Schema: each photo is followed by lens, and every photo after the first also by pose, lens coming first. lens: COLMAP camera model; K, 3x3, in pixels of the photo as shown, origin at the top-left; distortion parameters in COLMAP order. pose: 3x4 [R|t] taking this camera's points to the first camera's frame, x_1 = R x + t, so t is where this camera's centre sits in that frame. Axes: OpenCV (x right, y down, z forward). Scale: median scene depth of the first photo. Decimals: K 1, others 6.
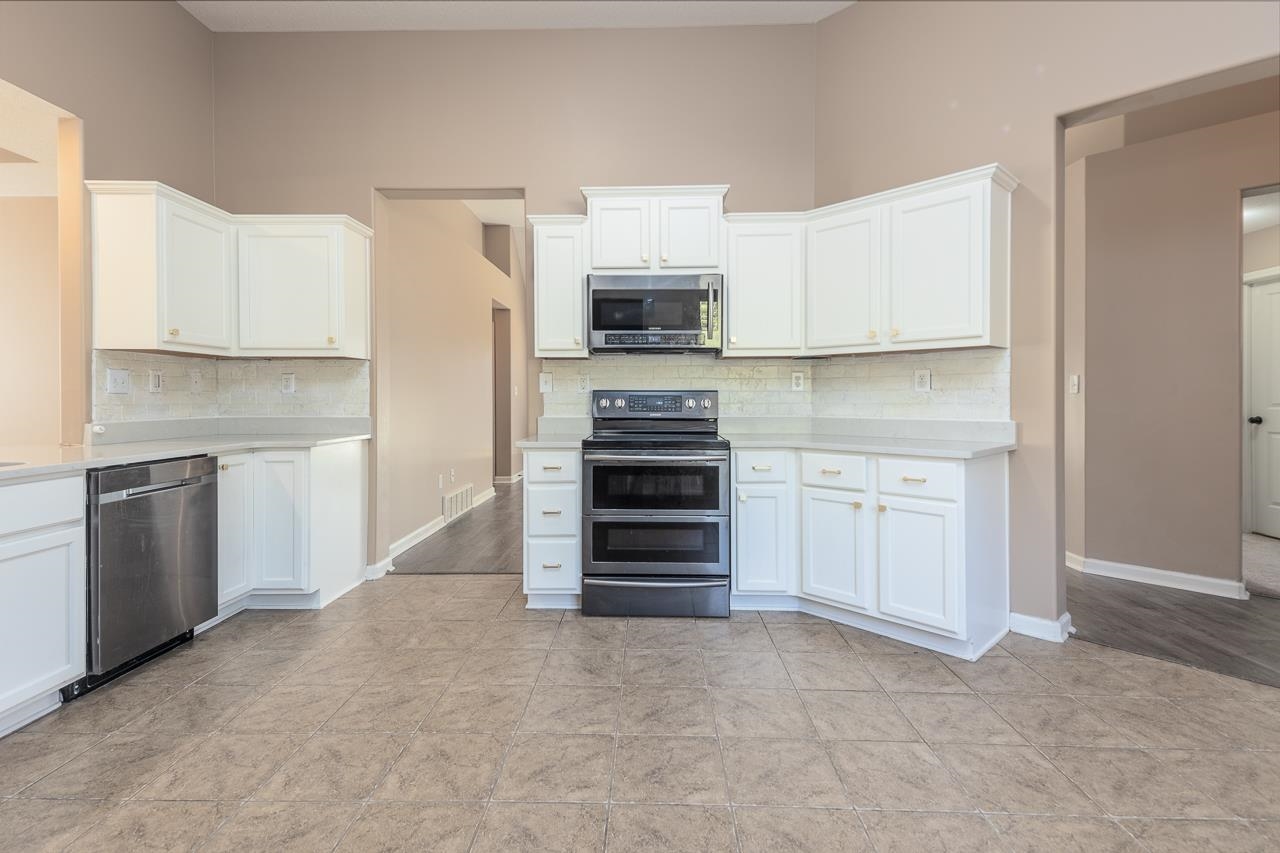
lens RADIAL K [[607.7, 0, 632.8], [0, 607.7, 399.4], [0, 0, 1]] dist [0.056451, -0.027630]
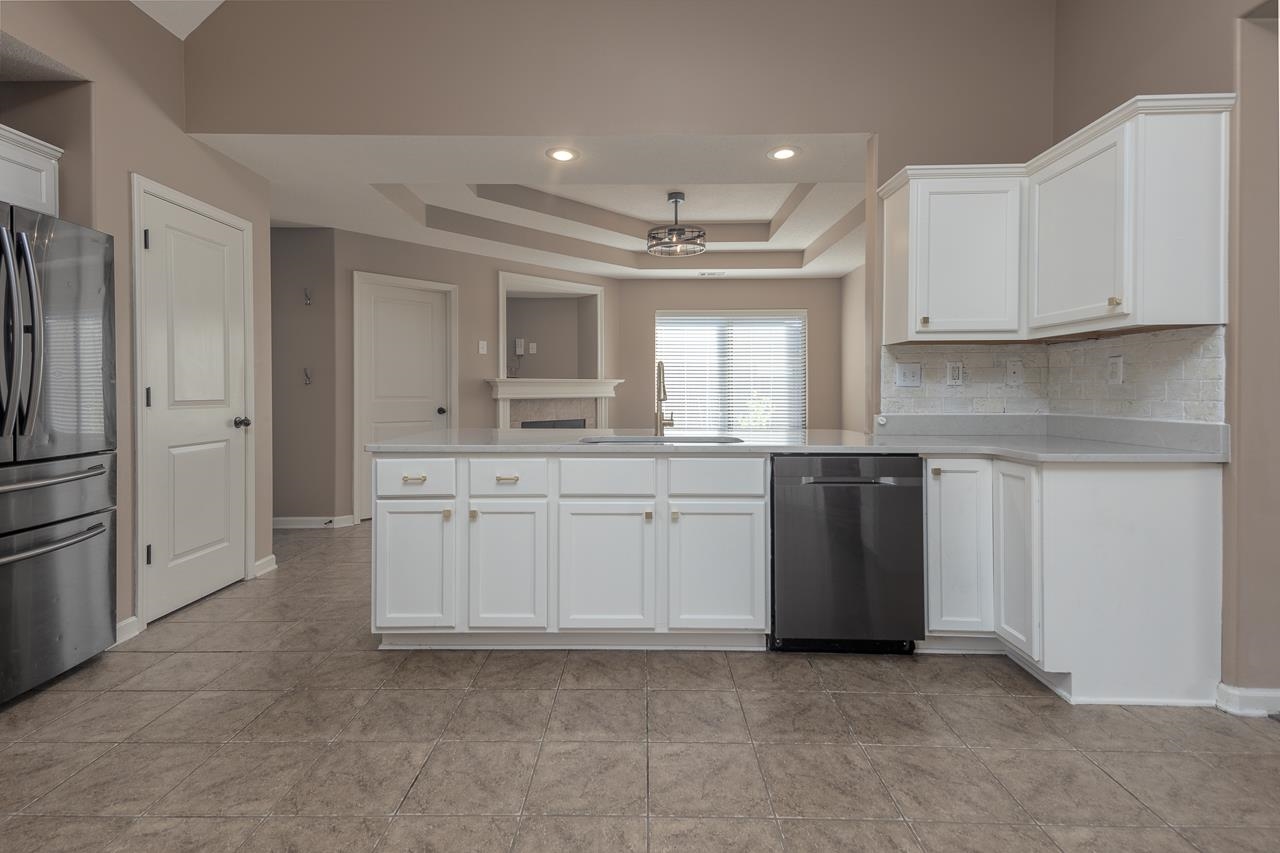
lens RADIAL K [[610.2, 0, 638.0], [0, 610.2, 396.6], [0, 0, 1]] dist [0.057732, -0.025001]
pose [[0.016691, 0.011355, -0.999796, 0.178951], [-0.002714, 0.999932, 0.011311, -0.003249], [0.999857, 0.002525, 0.016720, 0.538677]]
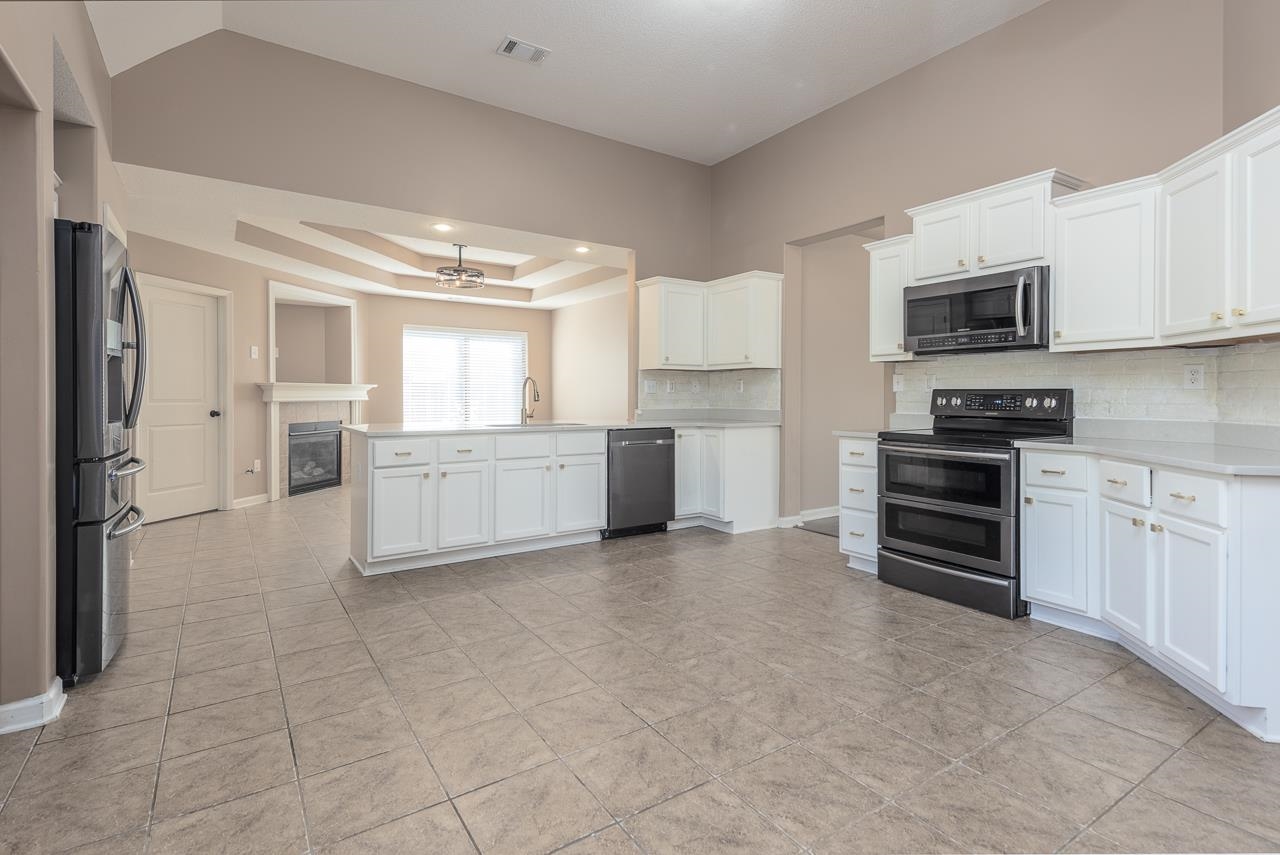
lens RADIAL K [[610.2, 0, 638.0], [0, 610.2, 397.6], [0, 0, 1]] dist [0.057732, -0.025001]
pose [[0.578427, 0.004906, -0.815719, 0.618451], [-0.006518, 0.999978, 0.001392, 0.001585], [0.815708, 0.004511, 0.578446, -0.070792]]
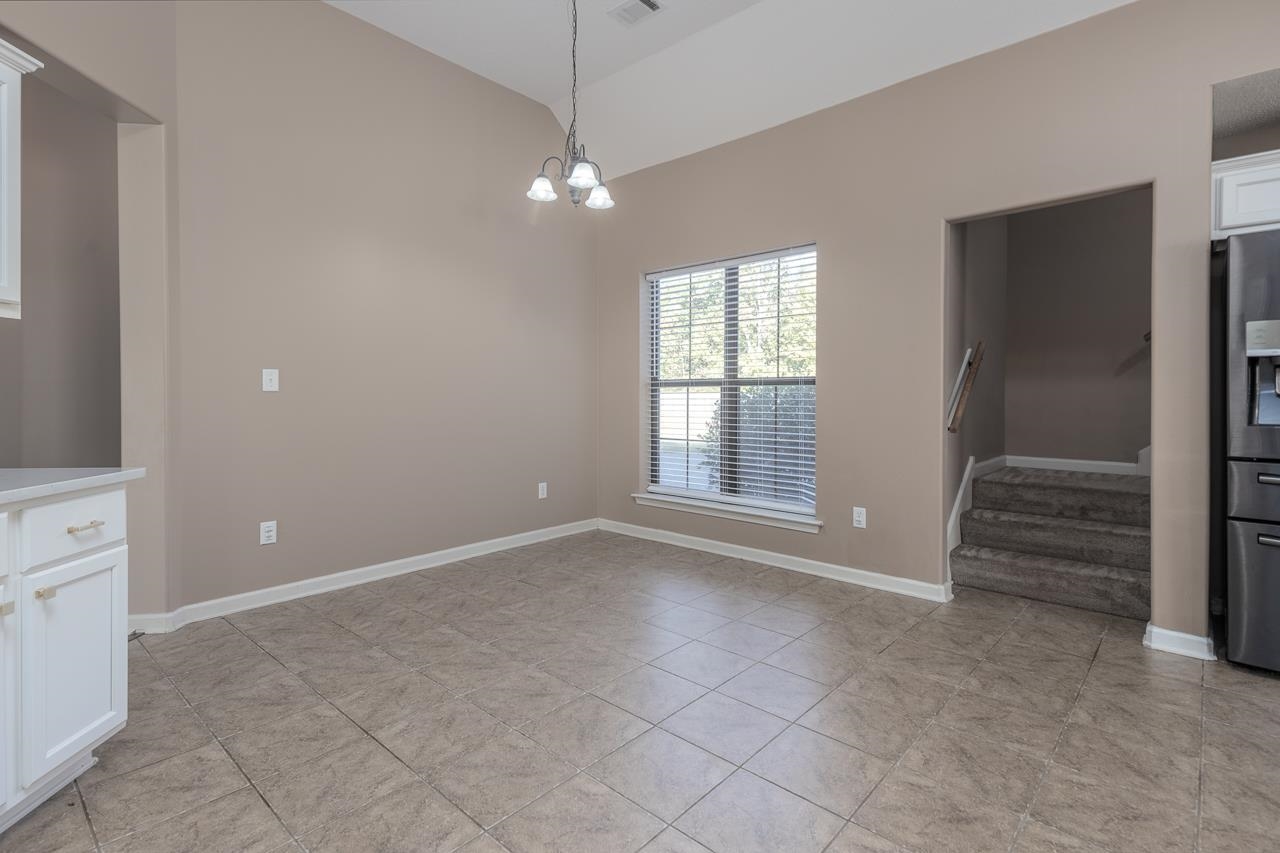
lens RADIAL K [[607.7, 0, 632.8], [0, 607.7, 399.4], [0, 0, 1]] dist [0.056451, -0.027630]
pose [[-0.756724, -0.004833, 0.653717, -0.335125], [0.002910, 0.999938, 0.010760, -0.005214], [-0.653728, 0.010045, -0.756663, 0.956956]]
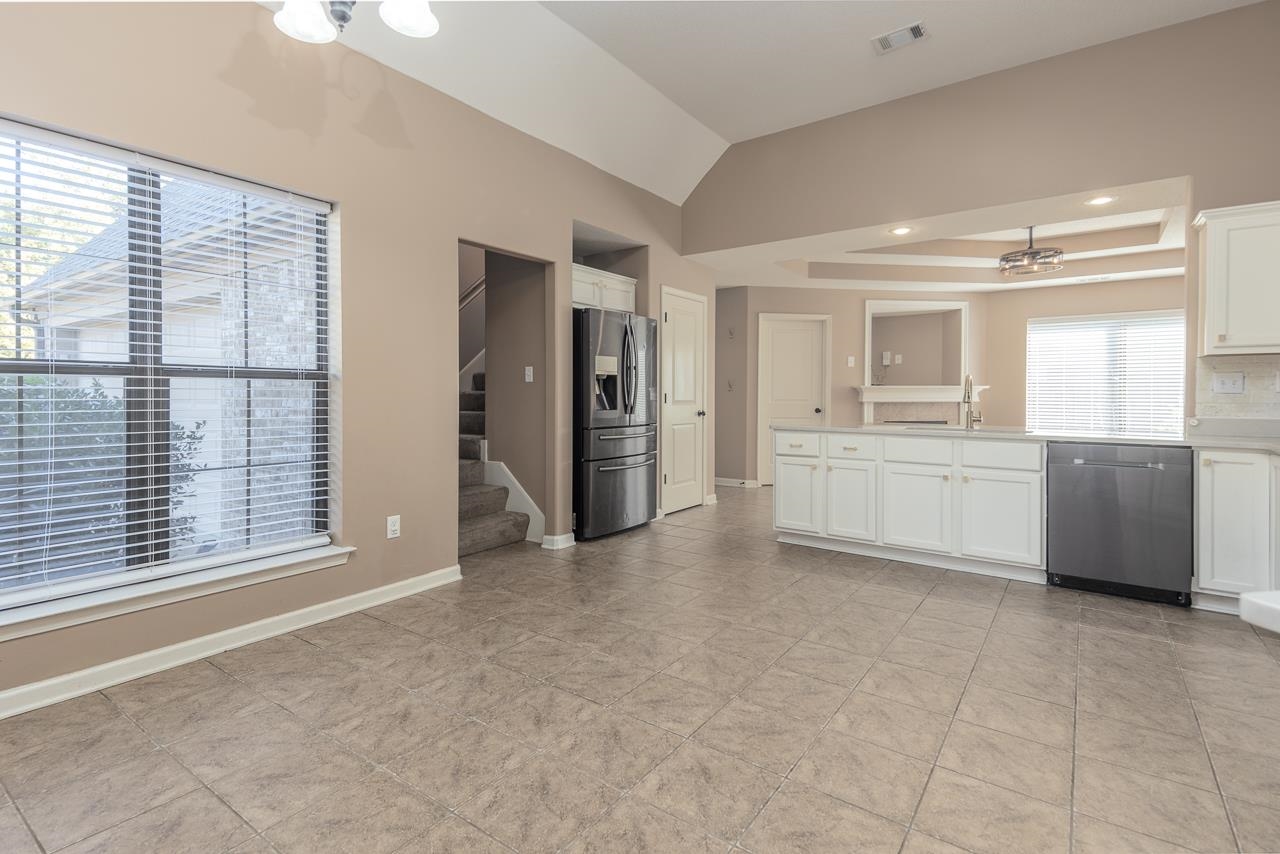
lens RADIAL K [[607.7, 0, 632.8], [0, 607.7, 399.9], [0, 0, 1]] dist [0.056451, -0.027630]
pose [[-0.565777, 0.006430, -0.824533, 0.753857], [-0.004970, 0.999925, 0.011208, -0.004336], [0.824543, 0.010439, -0.565703, 0.748136]]
